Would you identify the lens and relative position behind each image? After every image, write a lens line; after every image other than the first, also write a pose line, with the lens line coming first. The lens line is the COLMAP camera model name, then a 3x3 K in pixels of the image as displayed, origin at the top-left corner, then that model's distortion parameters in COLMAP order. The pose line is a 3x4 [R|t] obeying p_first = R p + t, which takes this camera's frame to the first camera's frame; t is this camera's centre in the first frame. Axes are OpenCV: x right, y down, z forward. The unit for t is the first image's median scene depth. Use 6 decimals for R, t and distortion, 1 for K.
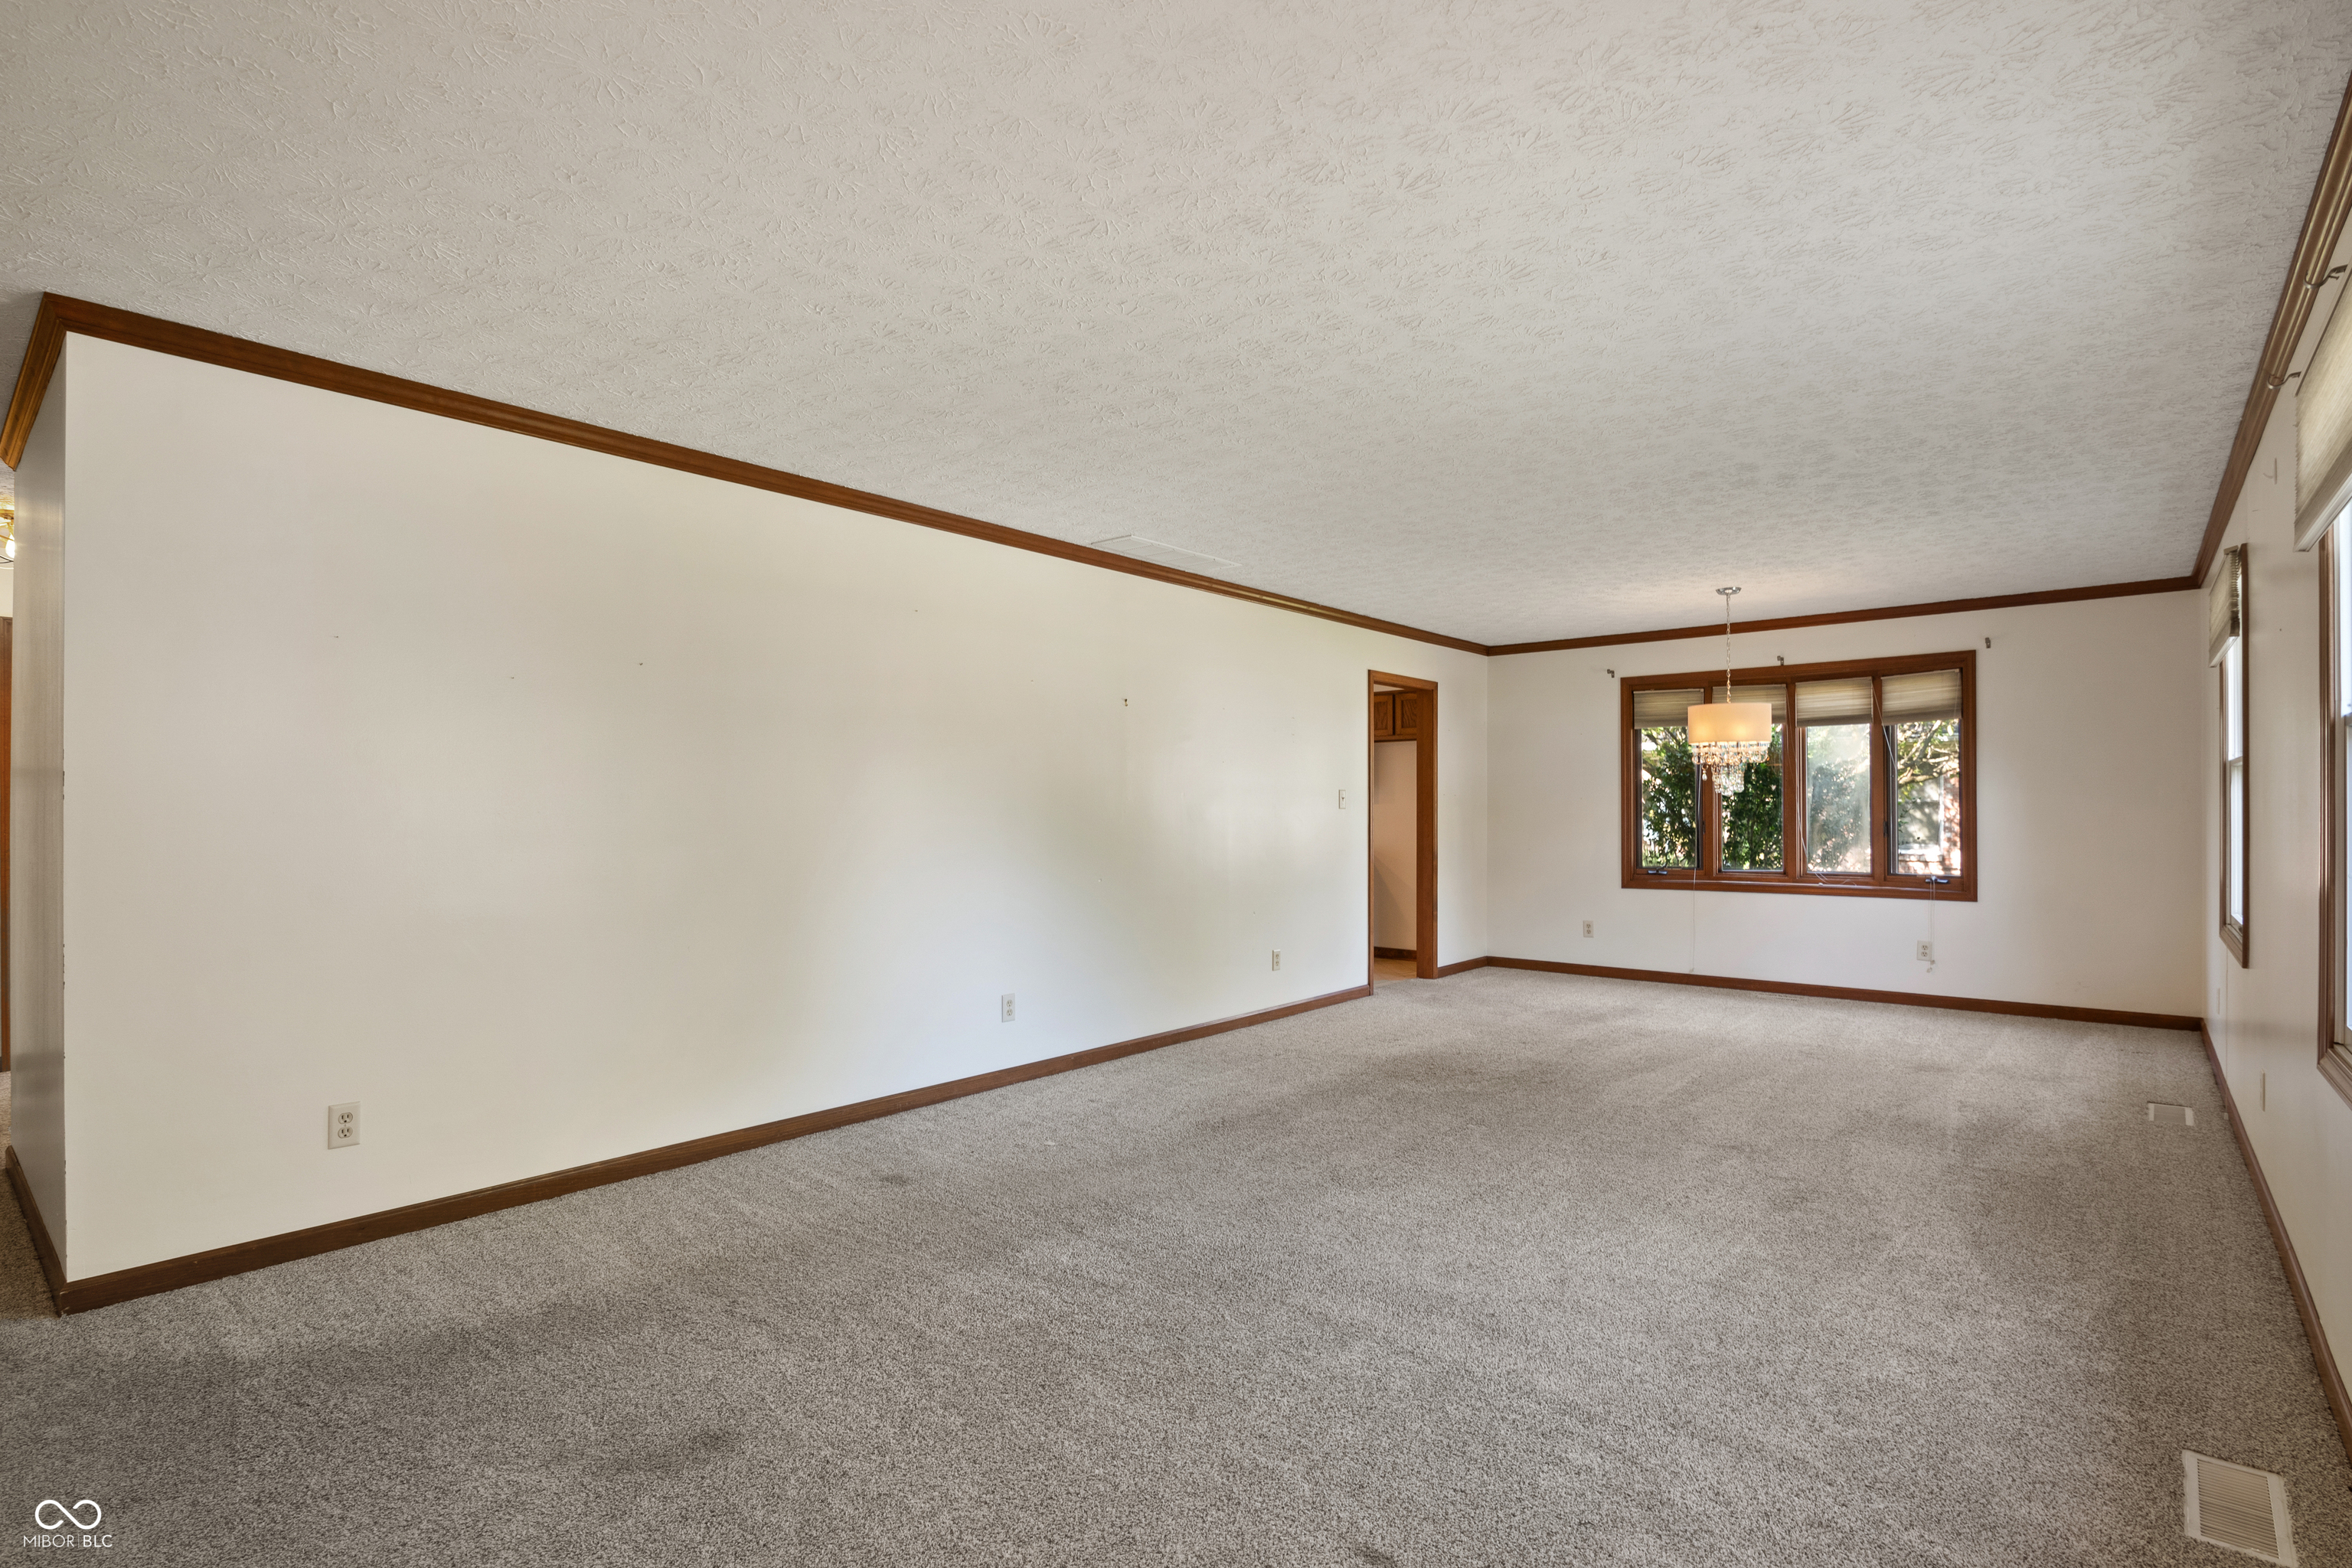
lens RADIAL K [[1109.2, 0, 1175.6], [0, 1109.2, 801.2], [0, 0, 1]] dist [-0.012306, -0.000098]
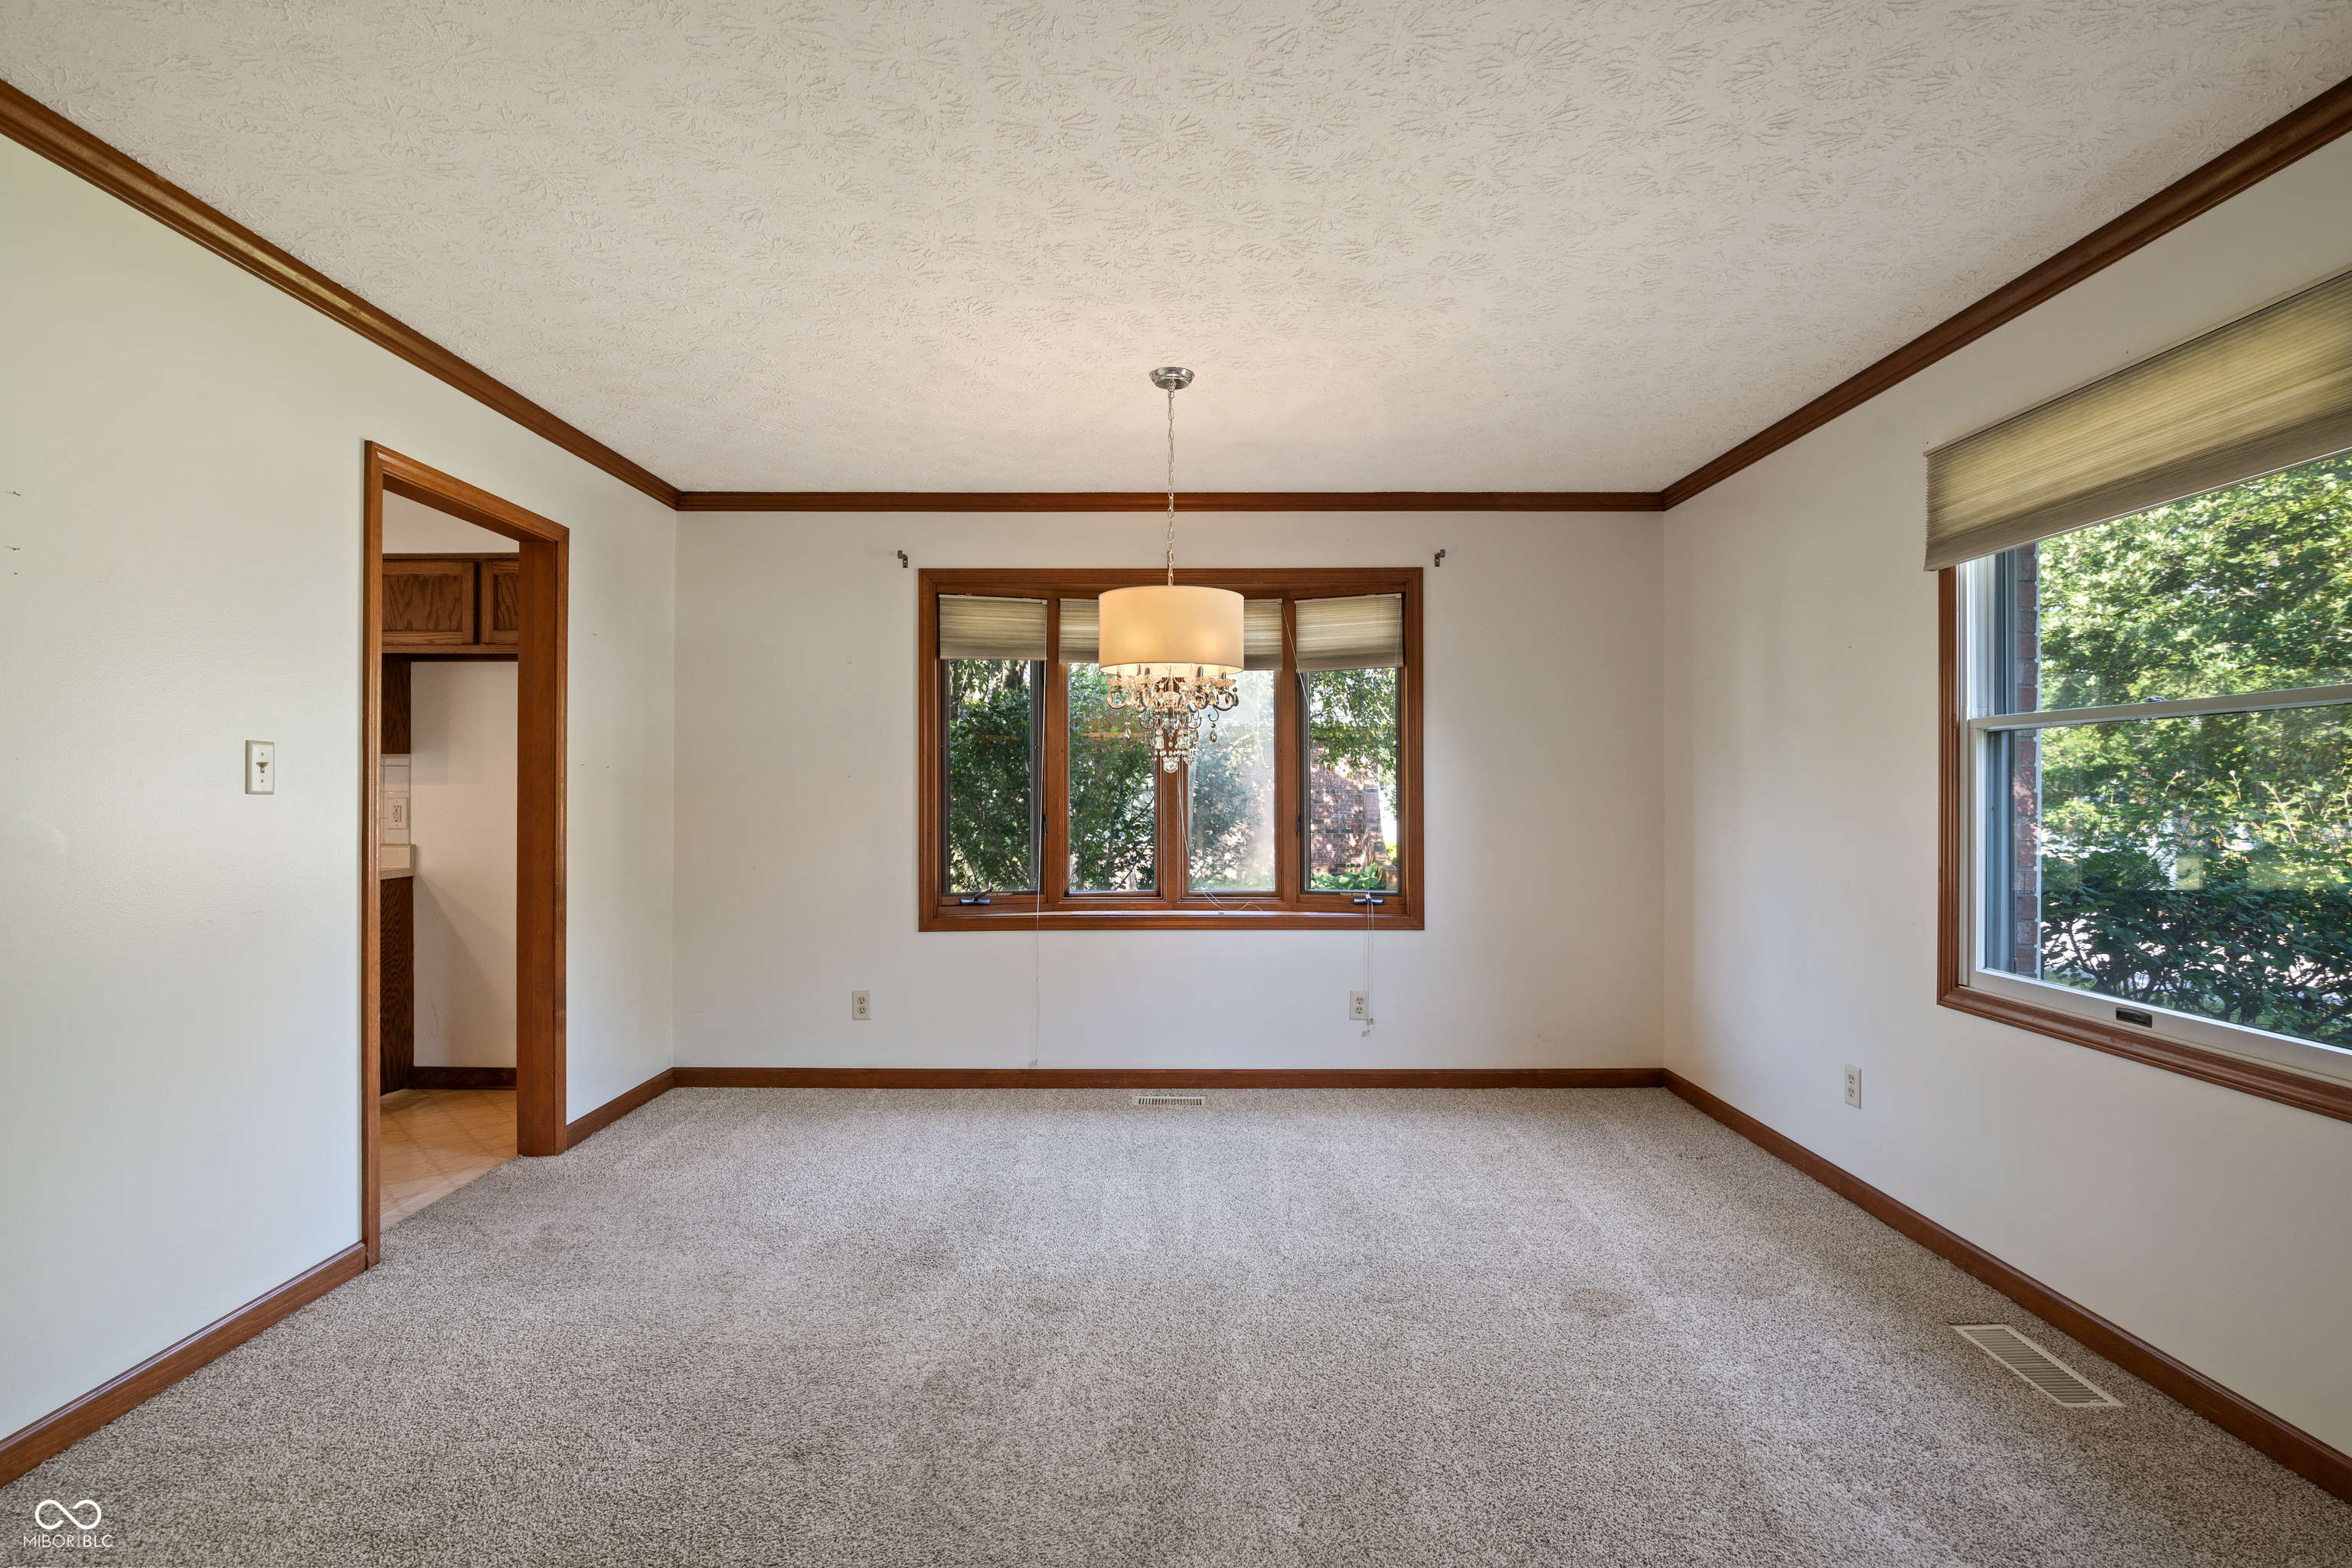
lens RADIAL K [[1109.2, 0, 1171.0], [0, 1109.2, 790.1], [0, 0, 1]] dist [-0.012306, -0.000098]
pose [[0.758935, 0.003390, 0.651158, 0.136585], [-0.007372, 0.999967, 0.003386, 0.001764], [-0.651125, -0.007370, 0.758935, 0.517763]]
